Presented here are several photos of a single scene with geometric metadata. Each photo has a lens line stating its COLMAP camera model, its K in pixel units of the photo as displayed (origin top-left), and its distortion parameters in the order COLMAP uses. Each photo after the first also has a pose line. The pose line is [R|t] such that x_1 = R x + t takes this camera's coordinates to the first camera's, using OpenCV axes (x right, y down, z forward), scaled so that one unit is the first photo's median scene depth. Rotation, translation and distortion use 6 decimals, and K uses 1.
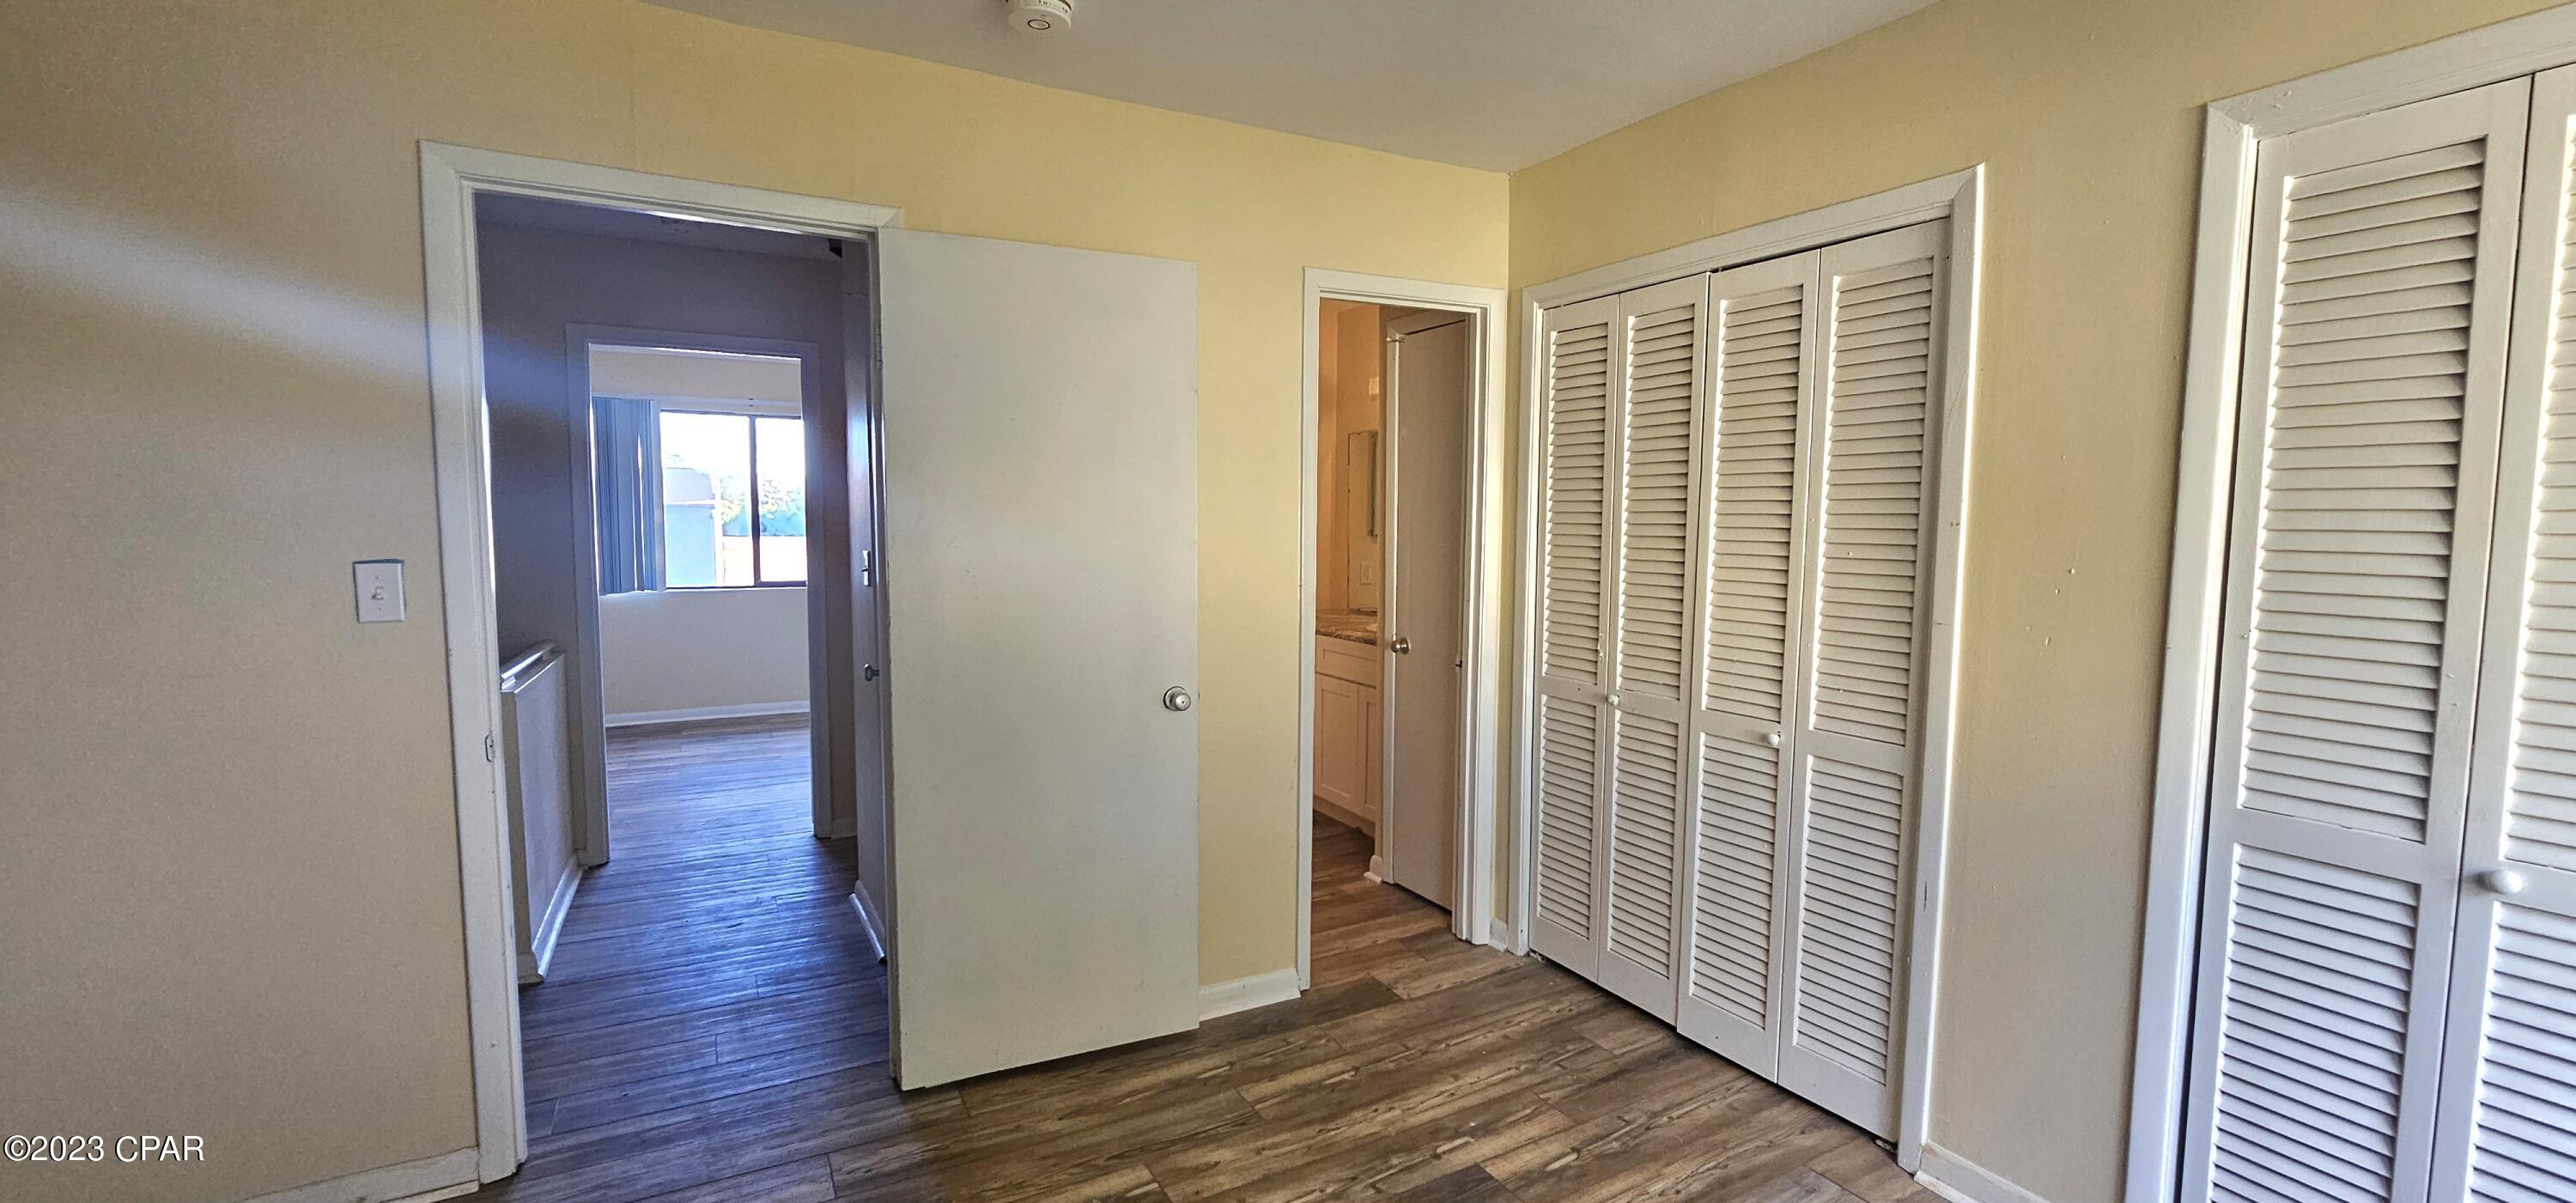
lens RADIAL K [[1057.3, 0, 1285.2], [0, 1057.3, 601.4], [0, 0, 1]] dist [-0.003506, 0.001540]
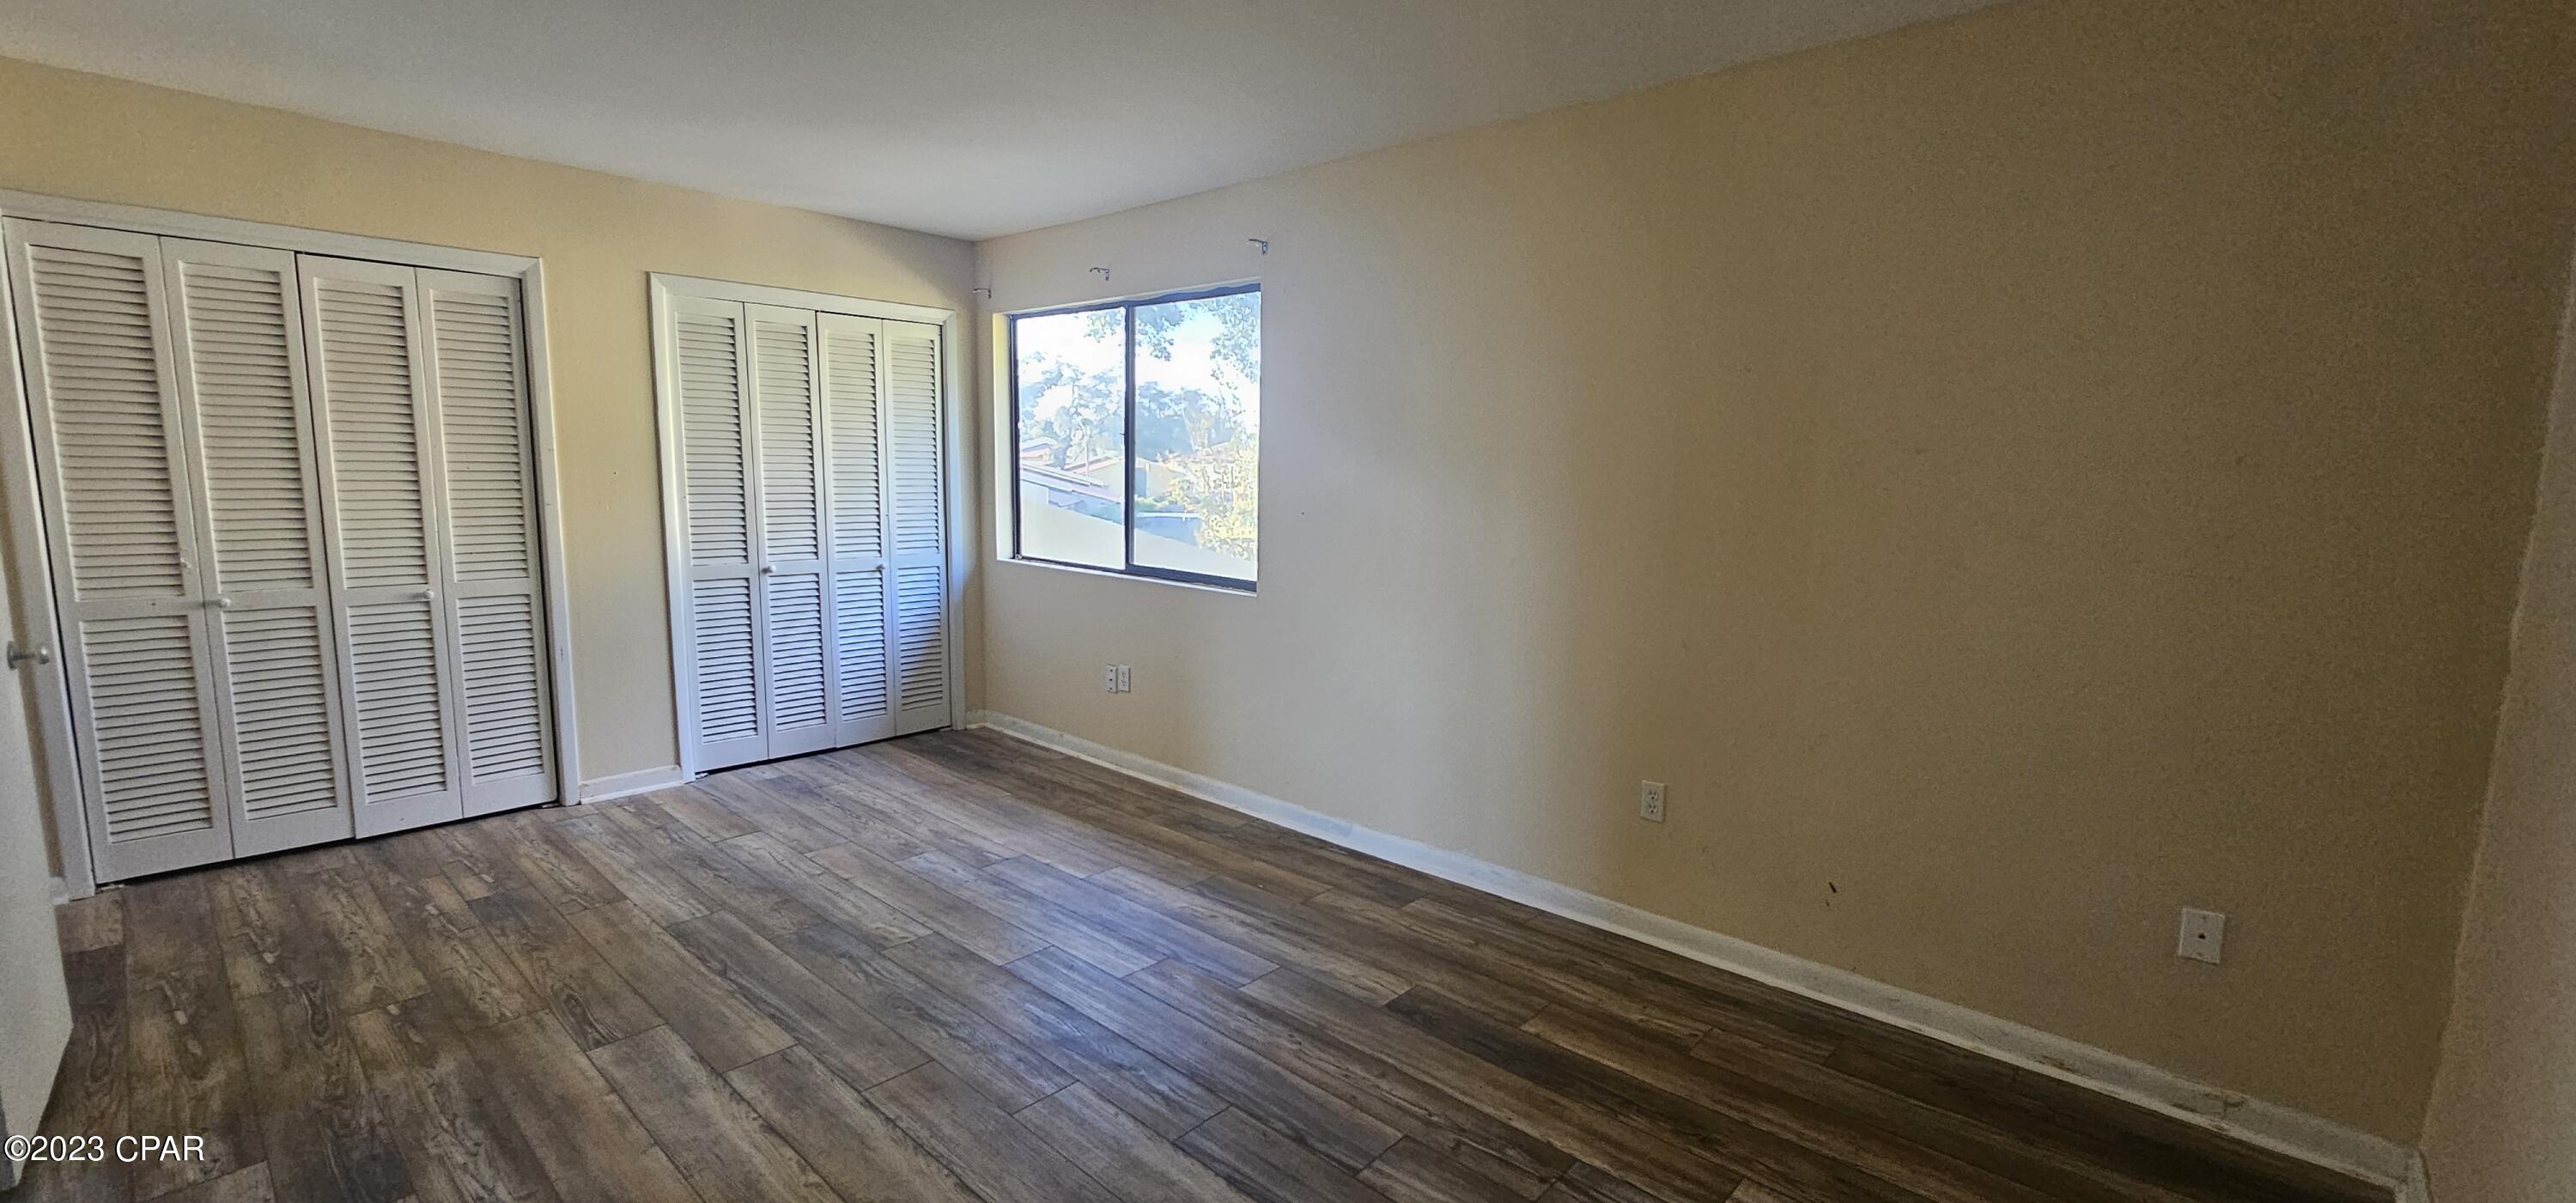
lens RADIAL K [[1057.3, 0, 1293.0], [0, 1057.3, 608.1], [0, 0, 1]] dist [-0.003506, 0.001540]
pose [[-0.323113, -0.140943, 0.935806, -1.387908], [0.055998, 0.984267, 0.167577, -0.033900], [-0.944702, 0.106550, -0.310137, 0.323807]]
